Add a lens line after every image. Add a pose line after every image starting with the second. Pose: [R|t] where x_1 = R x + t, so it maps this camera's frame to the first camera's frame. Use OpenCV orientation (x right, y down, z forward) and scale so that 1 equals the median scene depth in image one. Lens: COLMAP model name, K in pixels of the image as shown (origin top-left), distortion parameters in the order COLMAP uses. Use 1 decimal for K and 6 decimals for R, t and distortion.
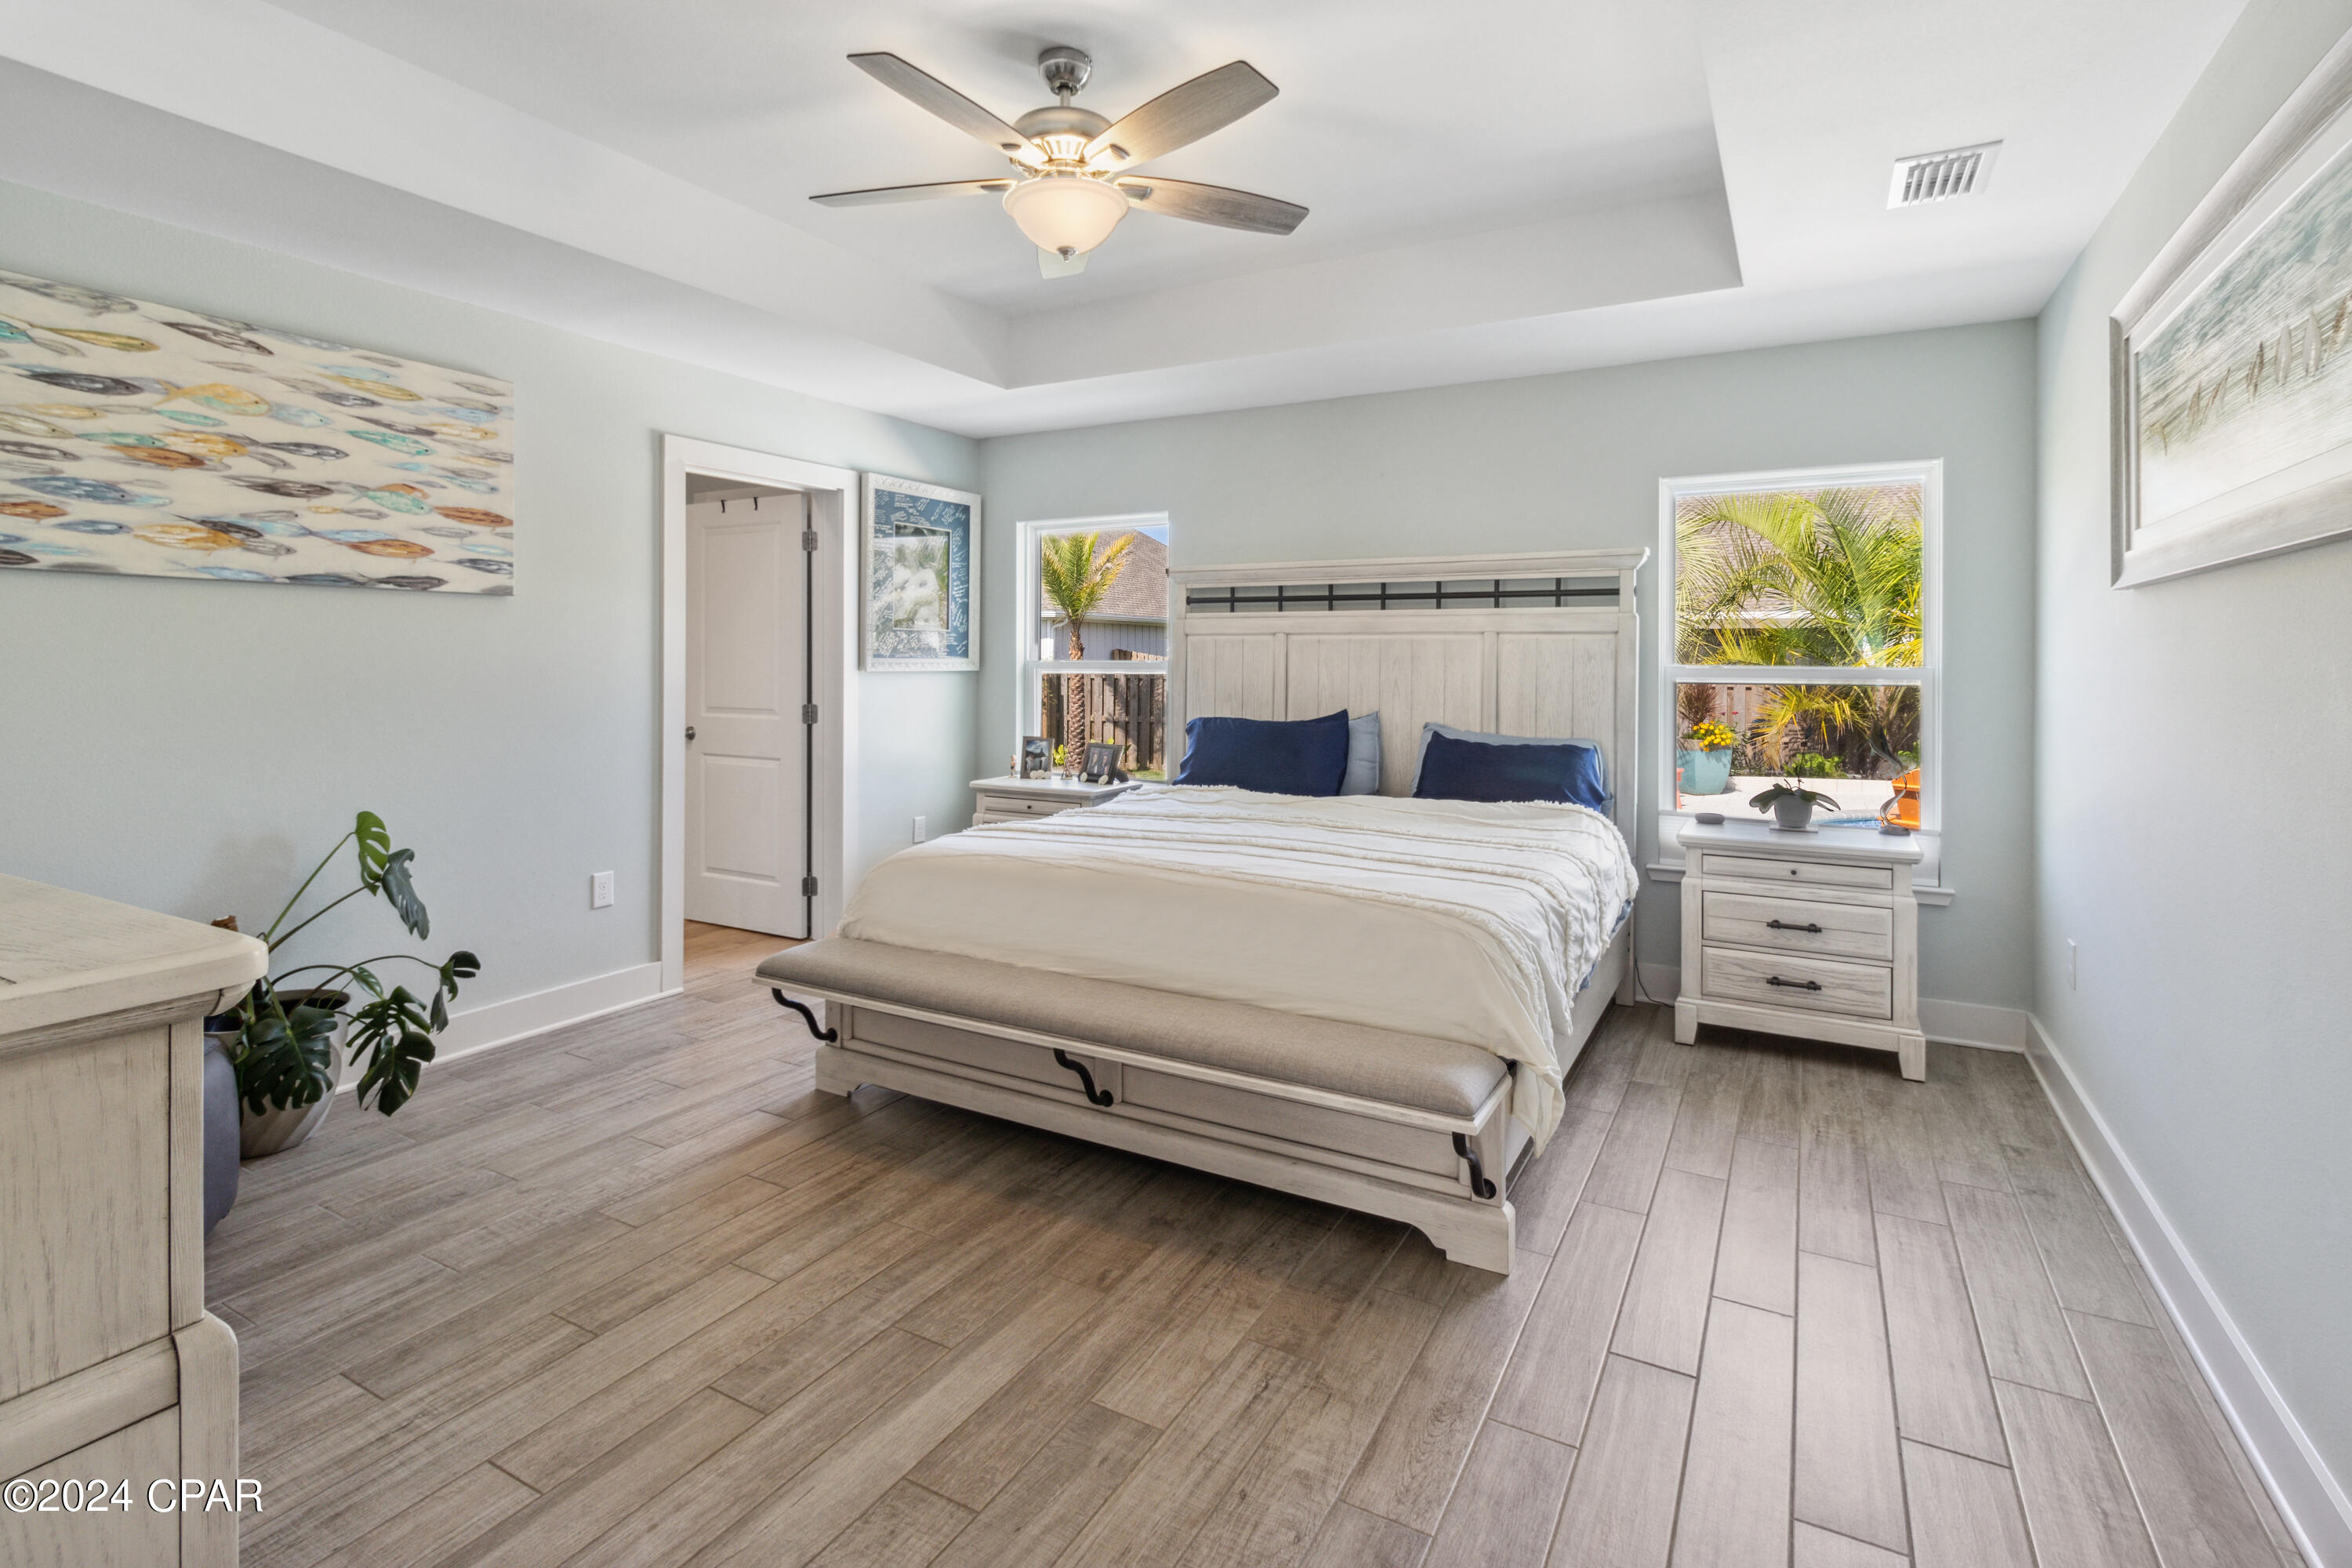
lens RADIAL K [[1134.9, 0, 1180.8], [0, 1134.9, 659.1], [0, 0, 1]] dist [0.000776, 0.000197]
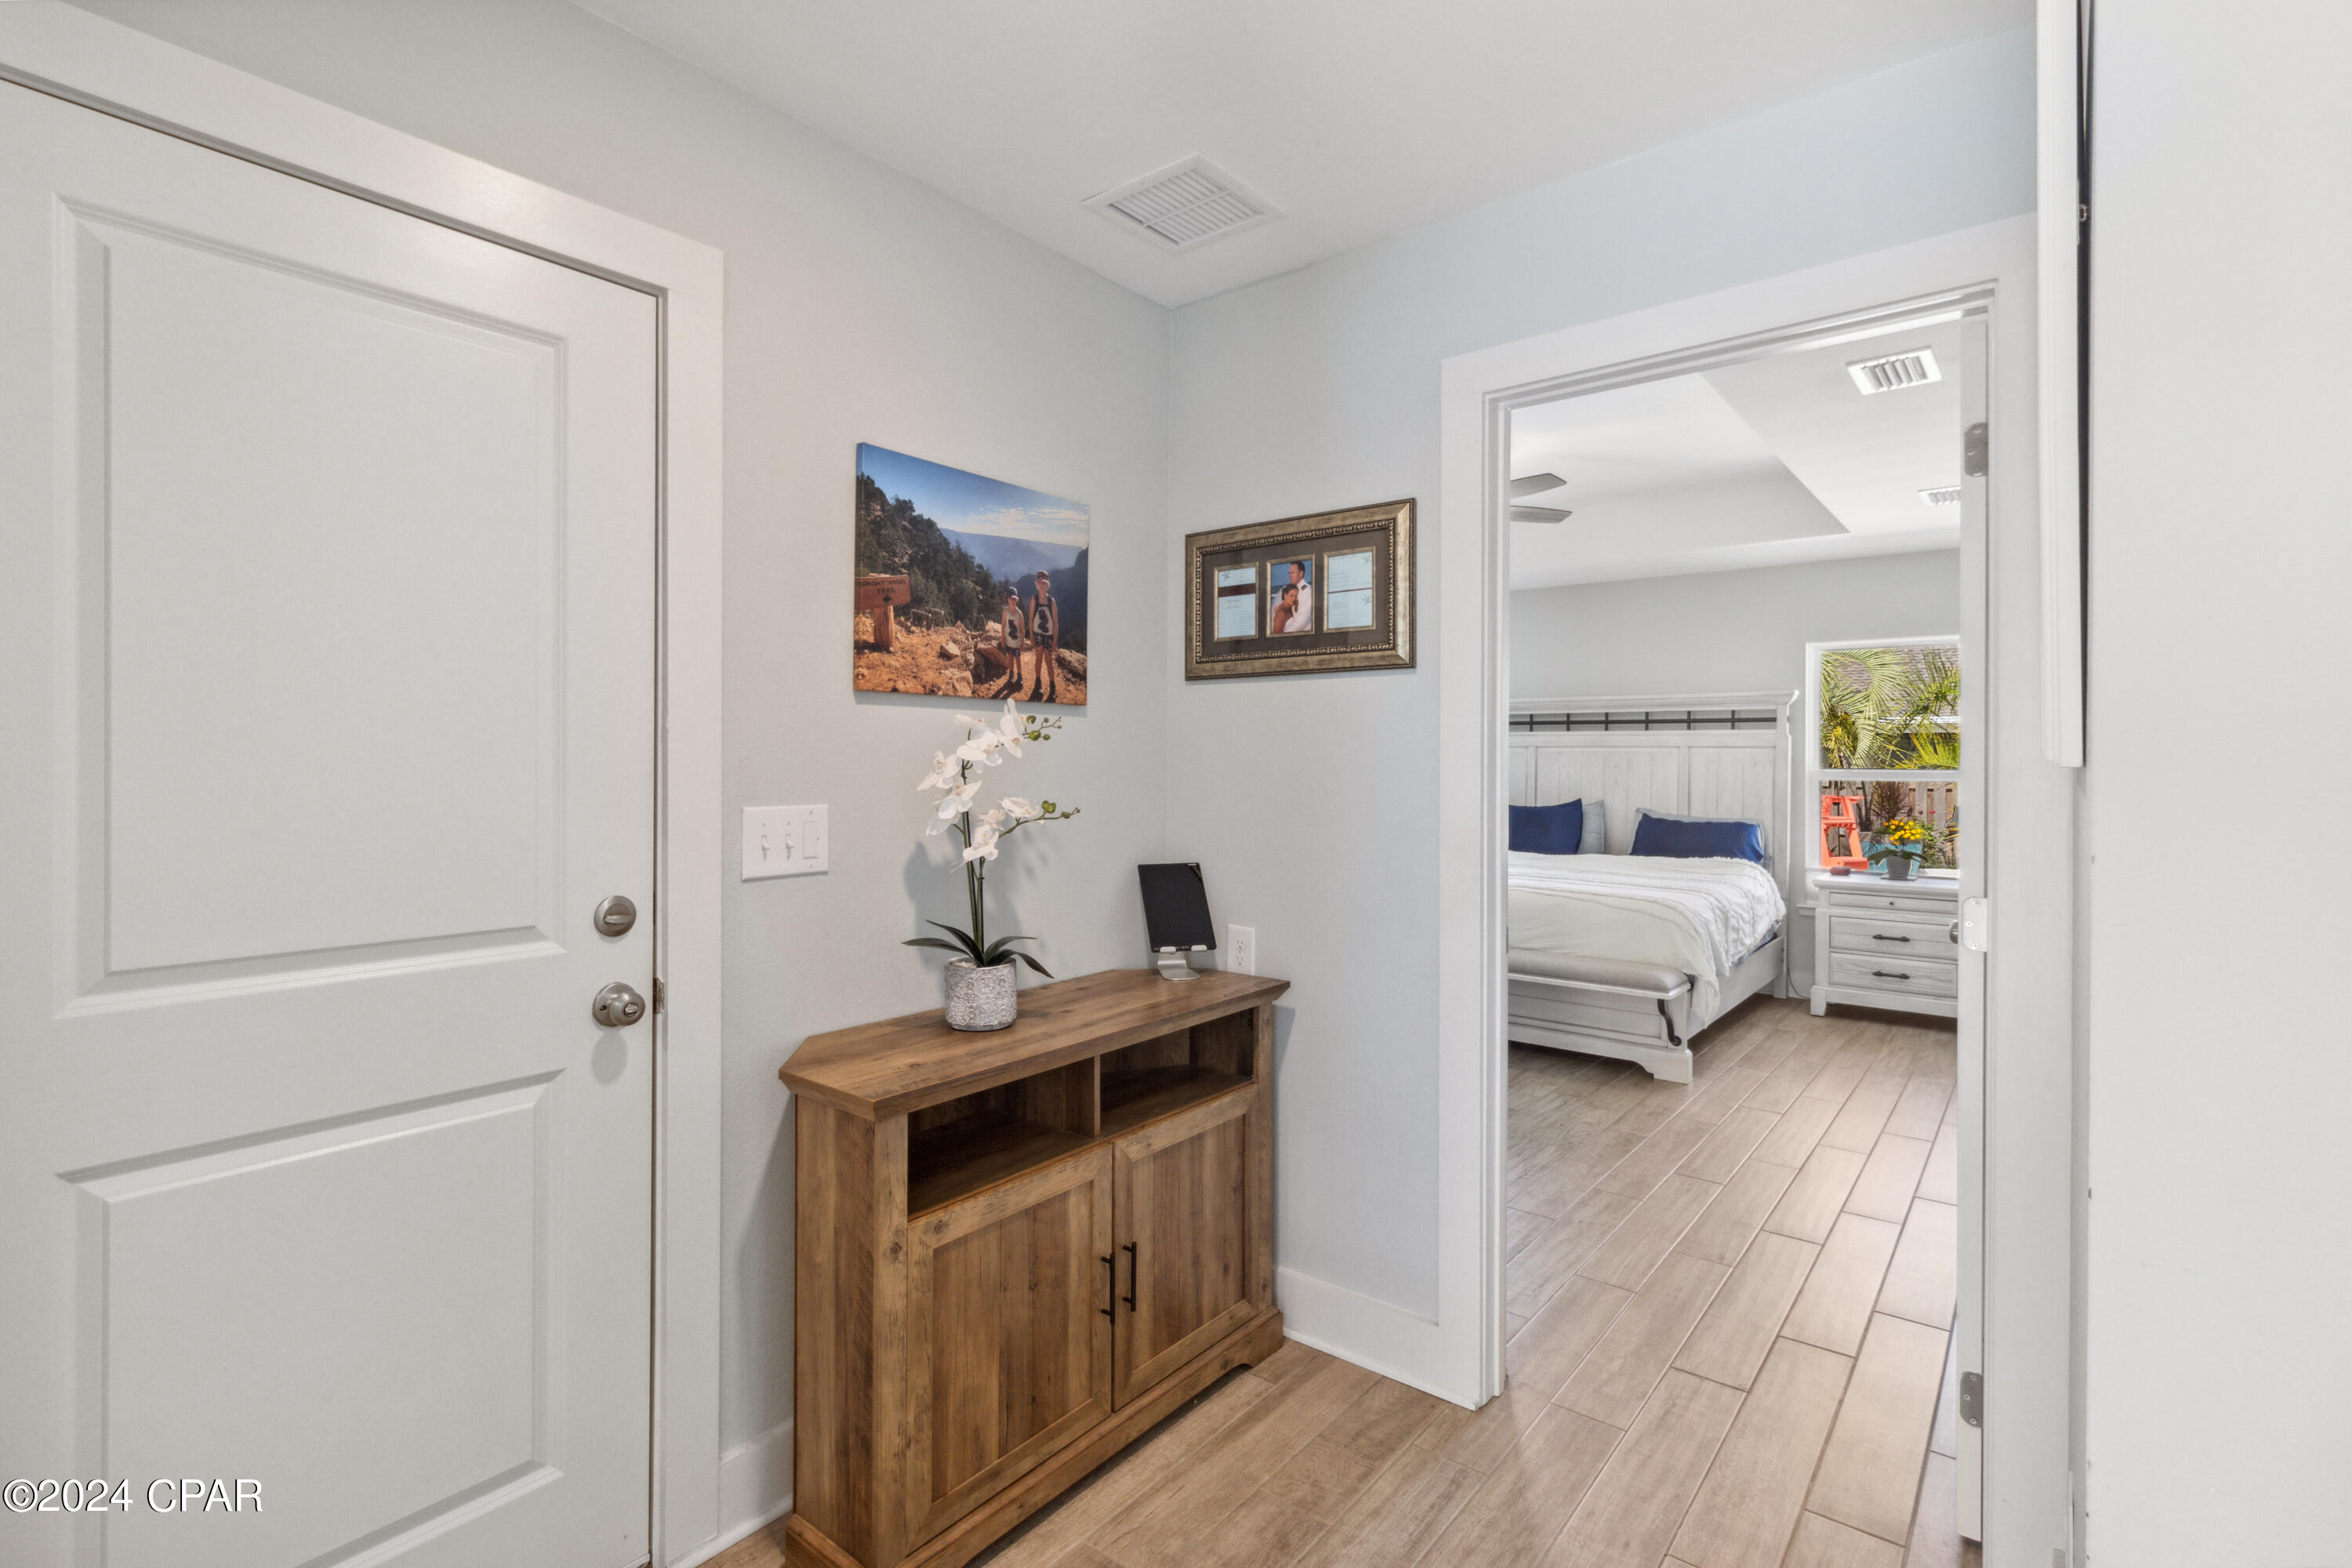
lens RADIAL K [[1090.6, 0, 1168.7], [0, 1090.6, 764.5], [0, 0, 1]] dist [-0.000856, -0.000143]
pose [[0.983138, 0.001544, -0.182857, -0.129856], [-0.000934, 0.999994, 0.003421, -0.004501], [0.182861, -0.003193, 0.983134, -0.528057]]
